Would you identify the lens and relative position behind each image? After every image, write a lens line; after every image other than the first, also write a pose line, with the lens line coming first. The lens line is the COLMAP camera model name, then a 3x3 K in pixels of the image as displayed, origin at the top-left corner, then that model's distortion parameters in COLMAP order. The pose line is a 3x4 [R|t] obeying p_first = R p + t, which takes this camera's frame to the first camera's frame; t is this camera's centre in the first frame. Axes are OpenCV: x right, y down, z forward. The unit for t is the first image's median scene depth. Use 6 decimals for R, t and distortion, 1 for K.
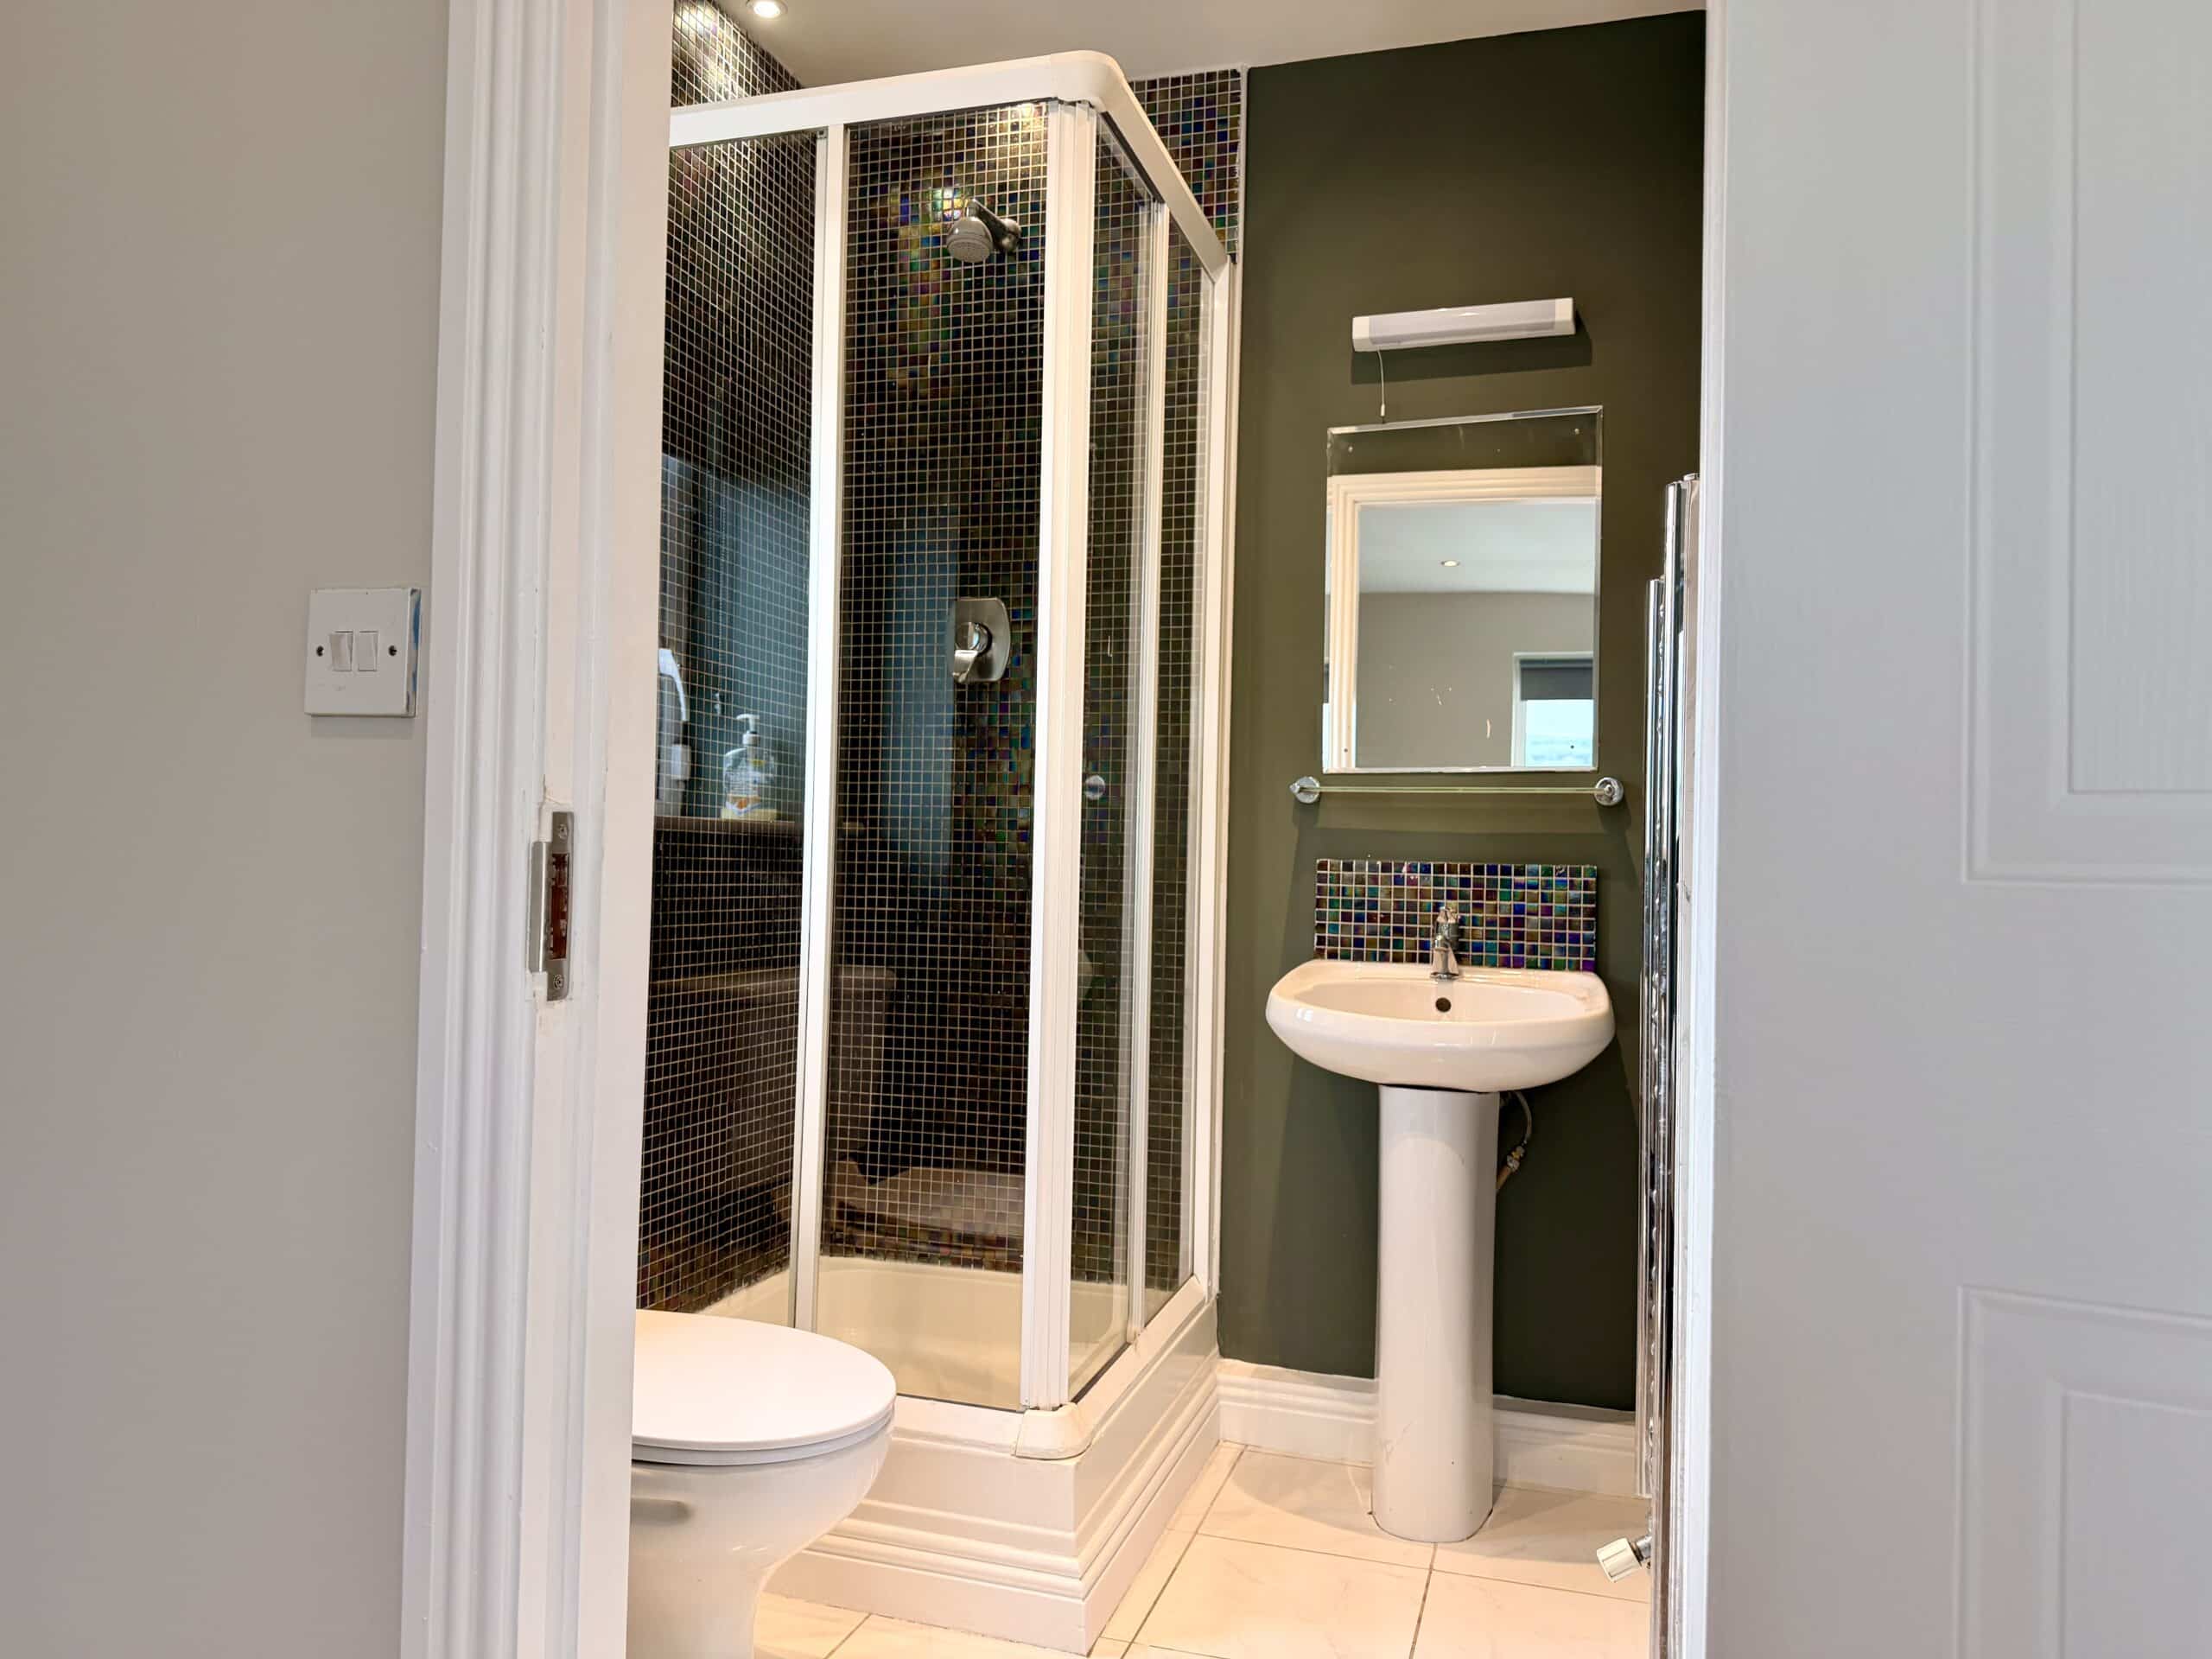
lens RADIAL K [[1569.0, 0, 1106.0], [0, 1569.0, 829.5], [0, 0, 1]] dist [0.083348, -0.004253]
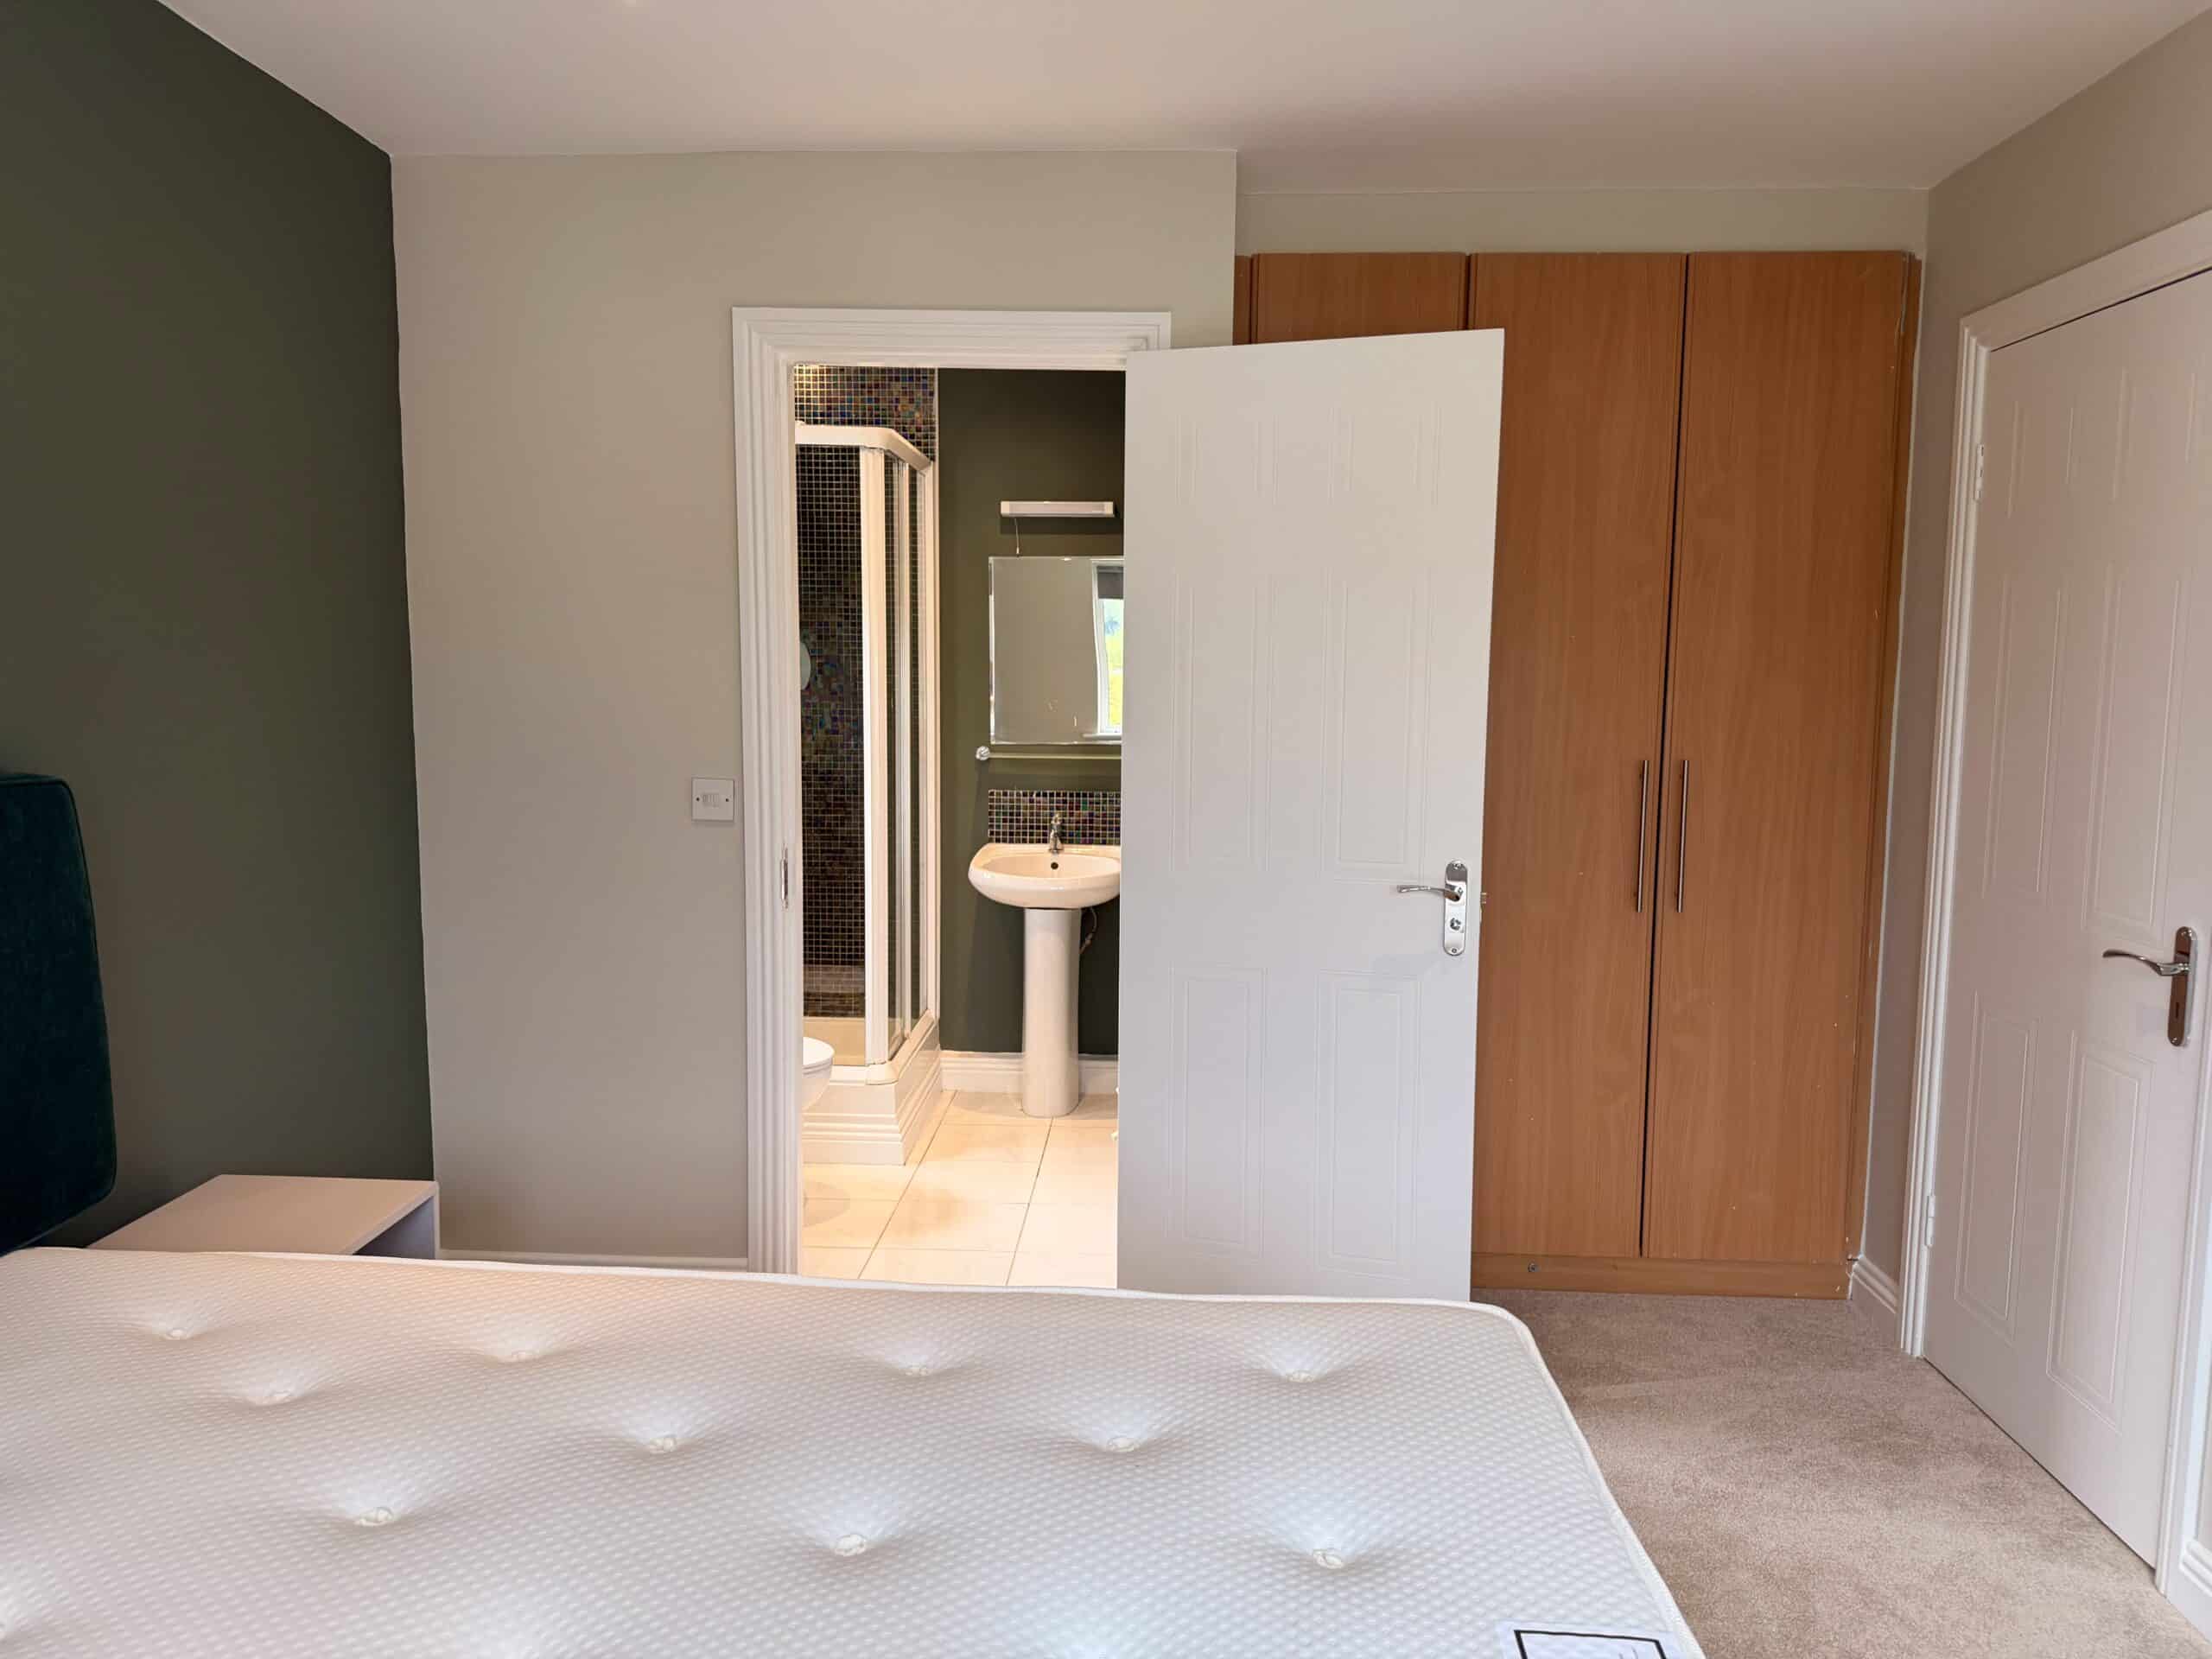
lens RADIAL K [[1523.3, 0, 1106.0], [0, 1523.3, 829.5], [0, 0, 1]] dist [0.000013, -0.004710]
pose [[0.968583, -0.041156, 0.245260, -0.186004], [0.009563, 0.991646, 0.128637, -0.173843], [-0.248506, -0.122250, 0.960885, -0.827206]]
